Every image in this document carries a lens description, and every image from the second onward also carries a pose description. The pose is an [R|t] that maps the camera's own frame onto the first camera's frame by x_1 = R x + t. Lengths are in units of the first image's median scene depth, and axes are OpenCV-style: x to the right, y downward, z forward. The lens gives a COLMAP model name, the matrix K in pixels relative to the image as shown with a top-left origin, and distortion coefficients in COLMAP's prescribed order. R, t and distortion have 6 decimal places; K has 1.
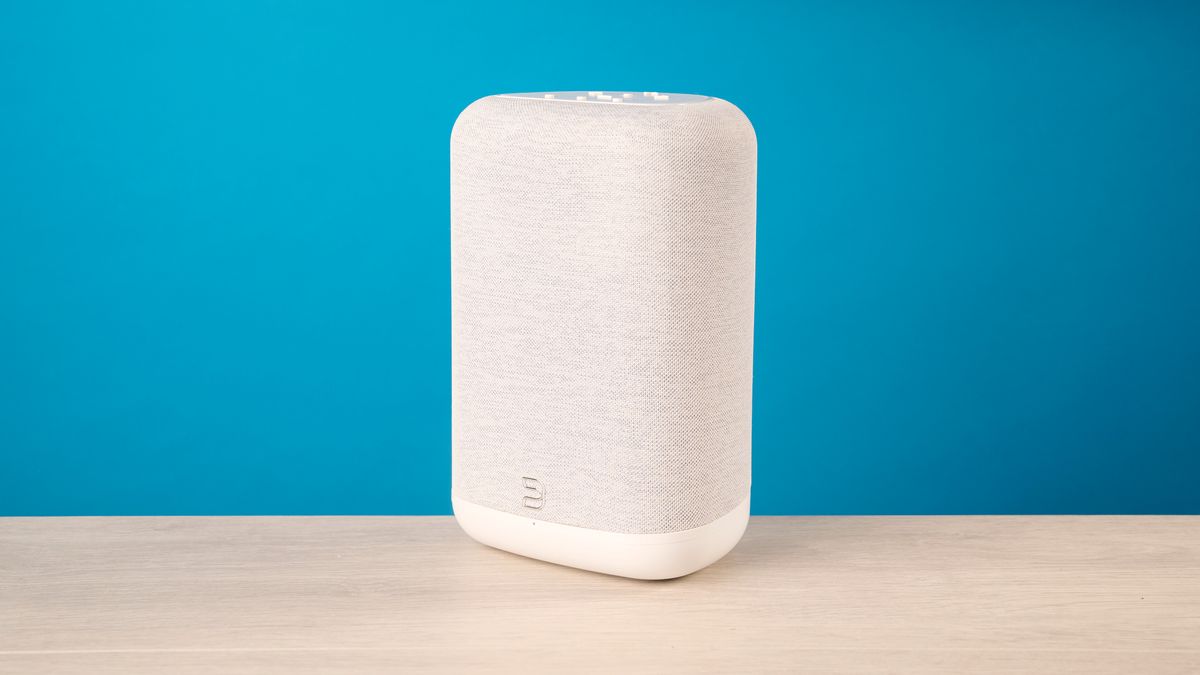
lens RADIAL K [[2666.7, 0, 610.4], [0, 2666.7, 348.1], [0, 0, 1]] dist [0.242877, 0.000000]
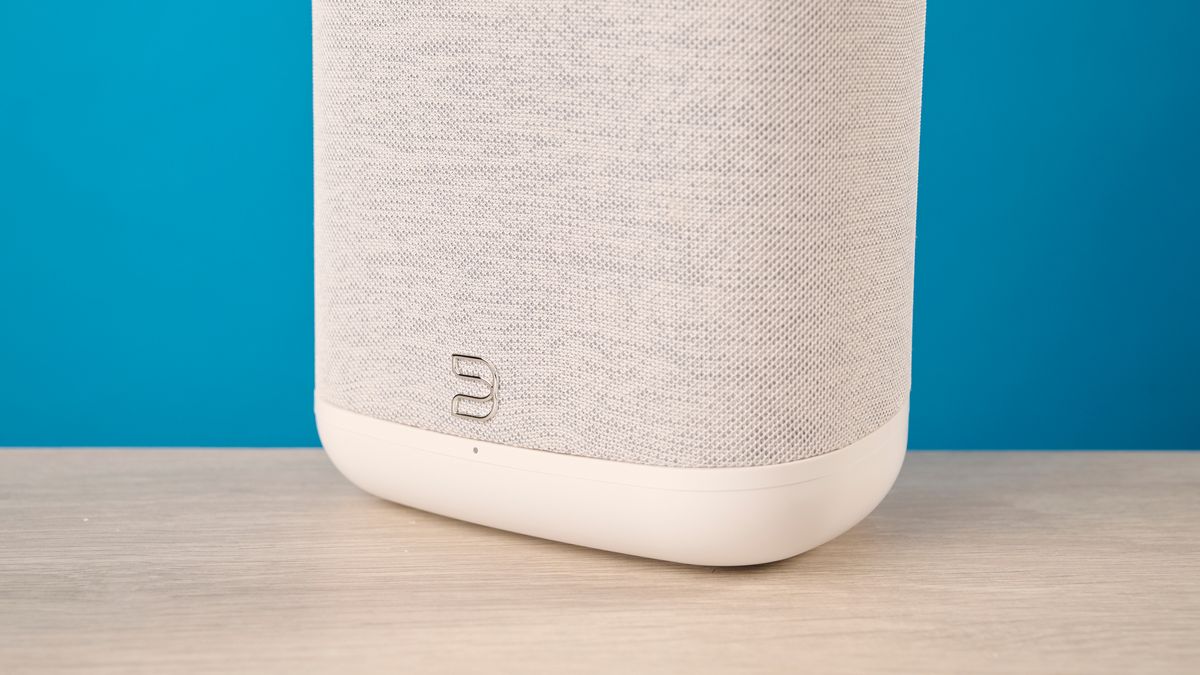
lens RADIAL K [[2666.7, 0, 590.8], [0, 2666.7, 332.1], [0, 0, 1]] dist [0.242877, 0.000000]
pose [[0.999951, 0.003684, 0.009201, -0.012340], [-0.003626, 0.999973, -0.006348, 0.047749], [-0.009224, 0.006314, 0.999938, 0.520359]]
